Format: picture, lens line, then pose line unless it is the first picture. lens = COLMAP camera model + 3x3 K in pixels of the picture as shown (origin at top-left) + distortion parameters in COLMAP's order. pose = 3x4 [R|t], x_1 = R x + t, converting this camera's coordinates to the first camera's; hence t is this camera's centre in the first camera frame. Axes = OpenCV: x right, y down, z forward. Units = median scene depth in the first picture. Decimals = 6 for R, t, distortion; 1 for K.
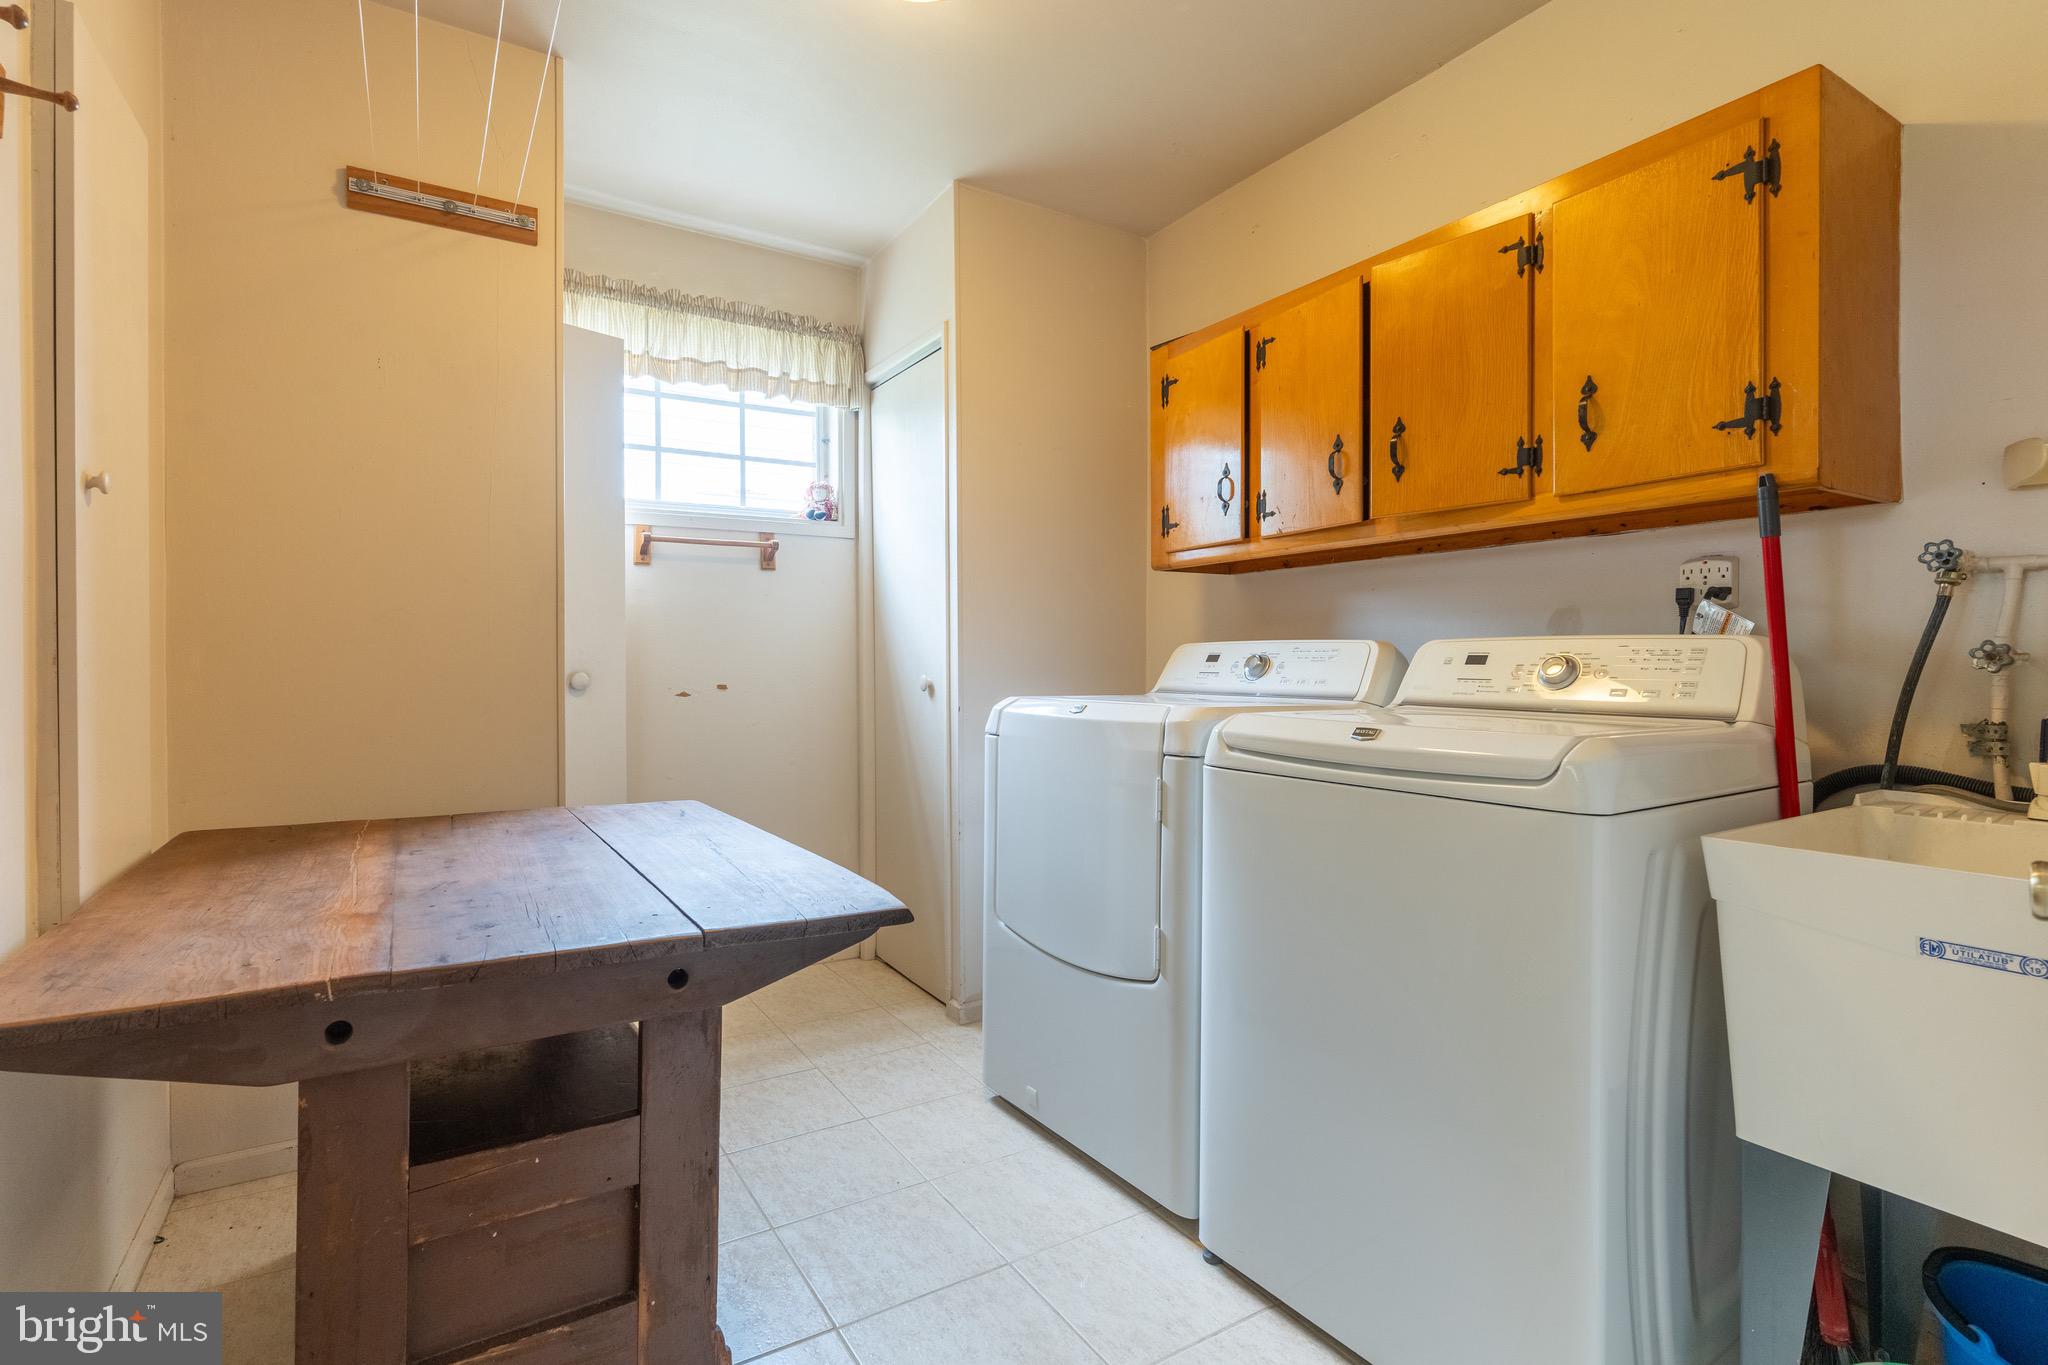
lens RADIAL K [[983.5, 0, 1016.0], [0, 983.5, 666.8], [0, 0, 1]] dist [0.001635, 0.000787]
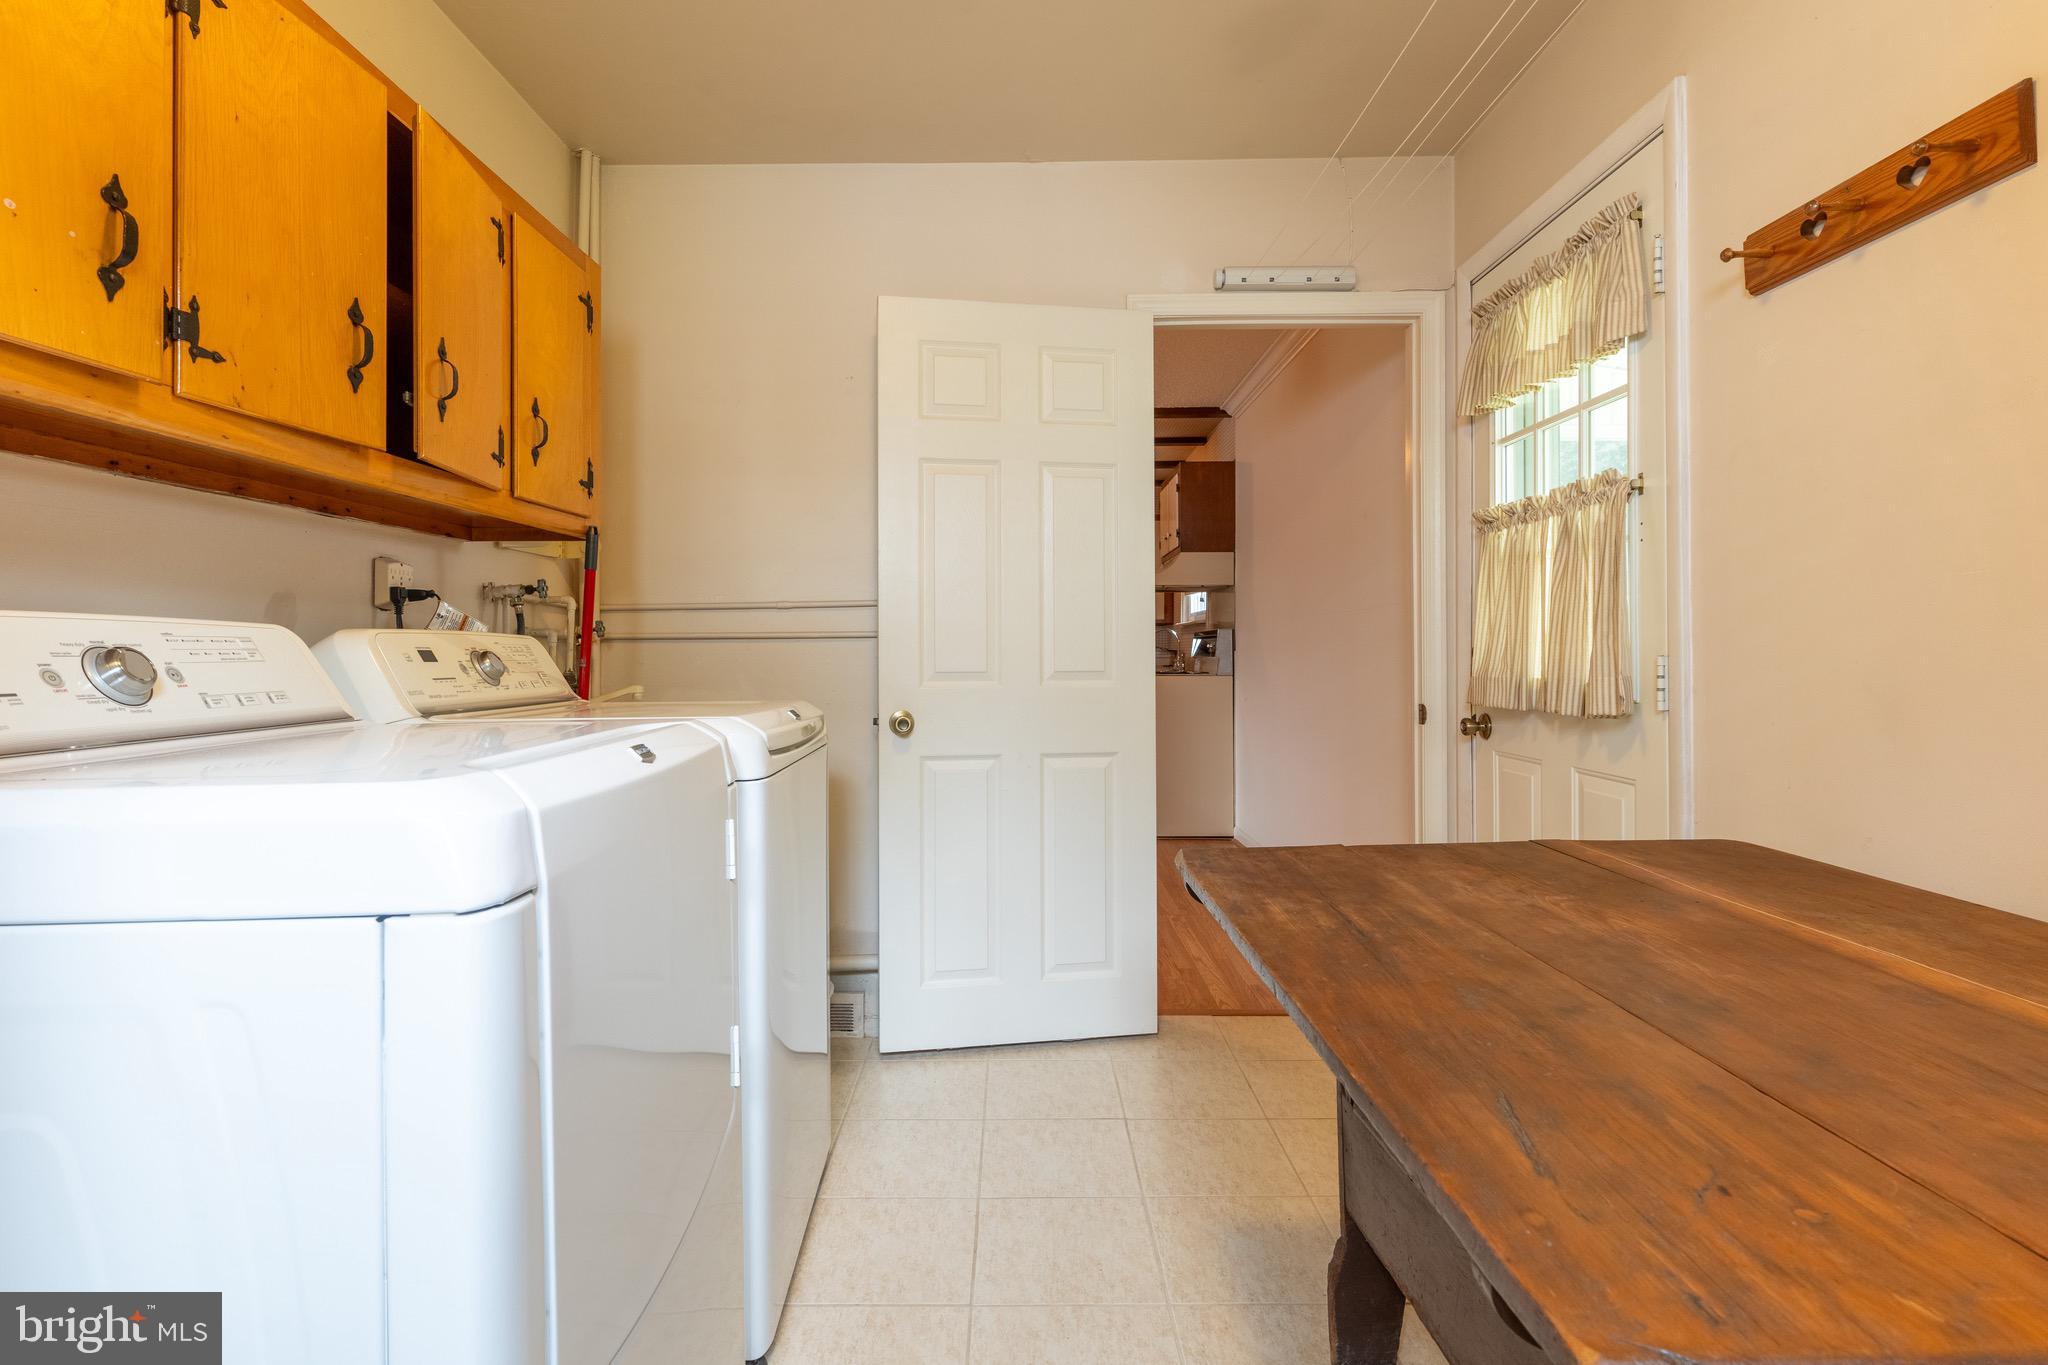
lens RADIAL K [[983.5, 0, 1016.0], [0, 983.5, 666.8], [0, 0, 1]] dist [0.001635, 0.000787]
pose [[-0.852353, -0.011913, 0.522832, -0.426041], [0.008060, 0.999322, 0.035911, -0.024075], [-0.522905, 0.034823, -0.851679, 1.467344]]
